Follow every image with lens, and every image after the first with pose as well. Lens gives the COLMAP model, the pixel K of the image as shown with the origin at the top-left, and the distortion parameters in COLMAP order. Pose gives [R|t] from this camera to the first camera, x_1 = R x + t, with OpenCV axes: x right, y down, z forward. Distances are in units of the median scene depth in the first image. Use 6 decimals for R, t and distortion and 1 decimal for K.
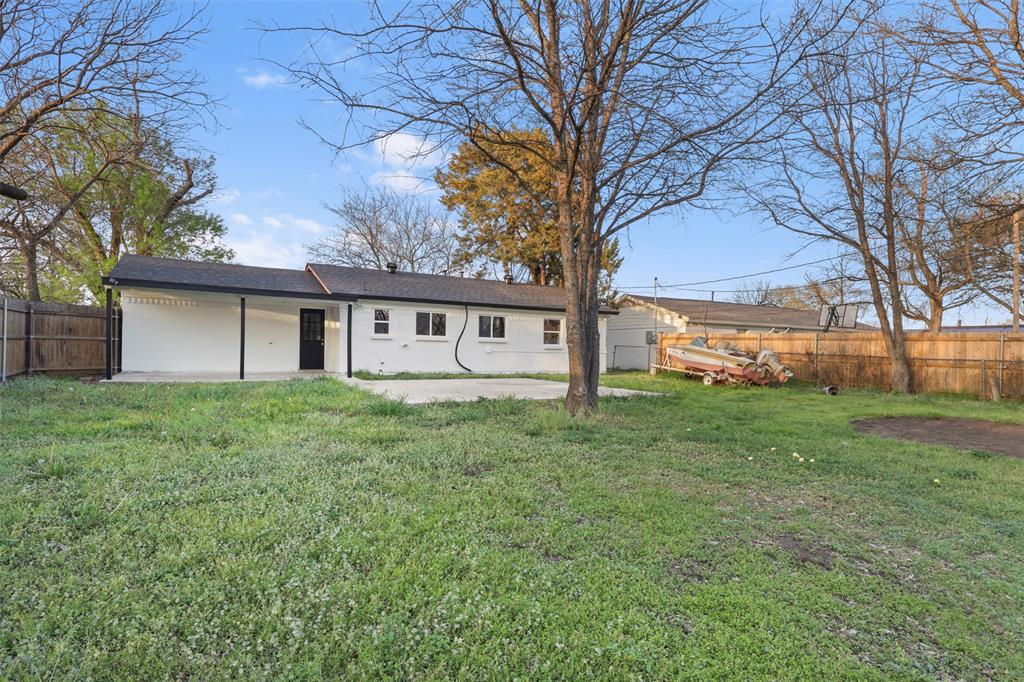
lens RADIAL K [[527.5, 0, 518.4], [0, 527.5, 363.3], [0, 0, 1]] dist [-0.006068, -0.000072]
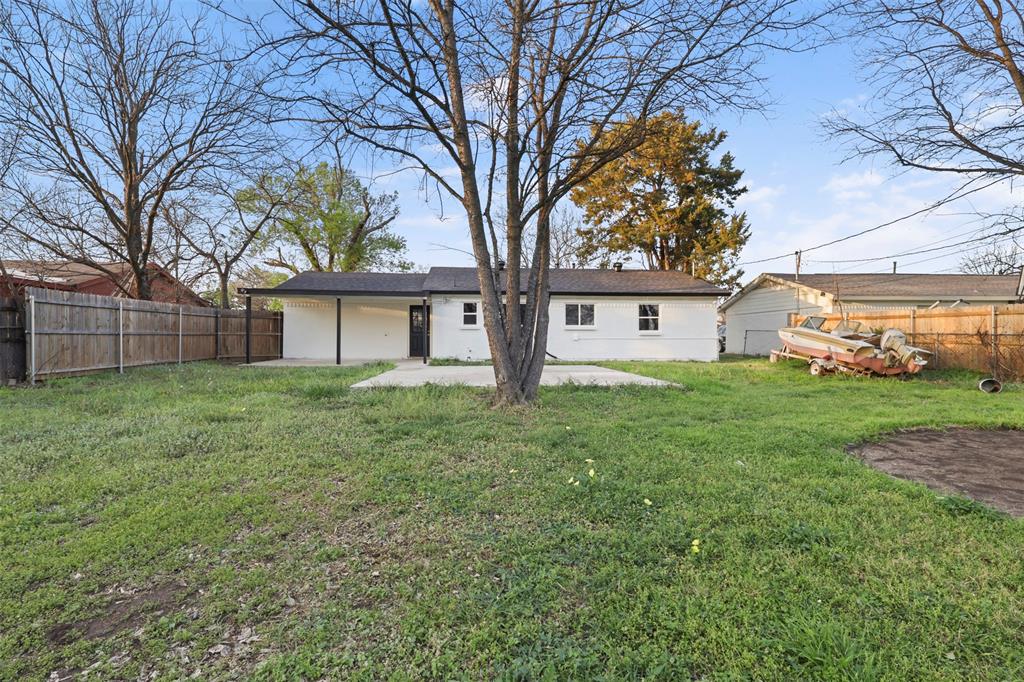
lens RADIAL K [[474.9, 0, 512.4], [0, 474.9, 341.2], [0, 0, 1]] dist [-0.002126, 0.002177]
pose [[0.903645, -0.015361, -0.428008, 0.244083], [0.005476, 0.999689, -0.024317, 0.004260], [0.428248, 0.019630, 0.903448, 0.126112]]
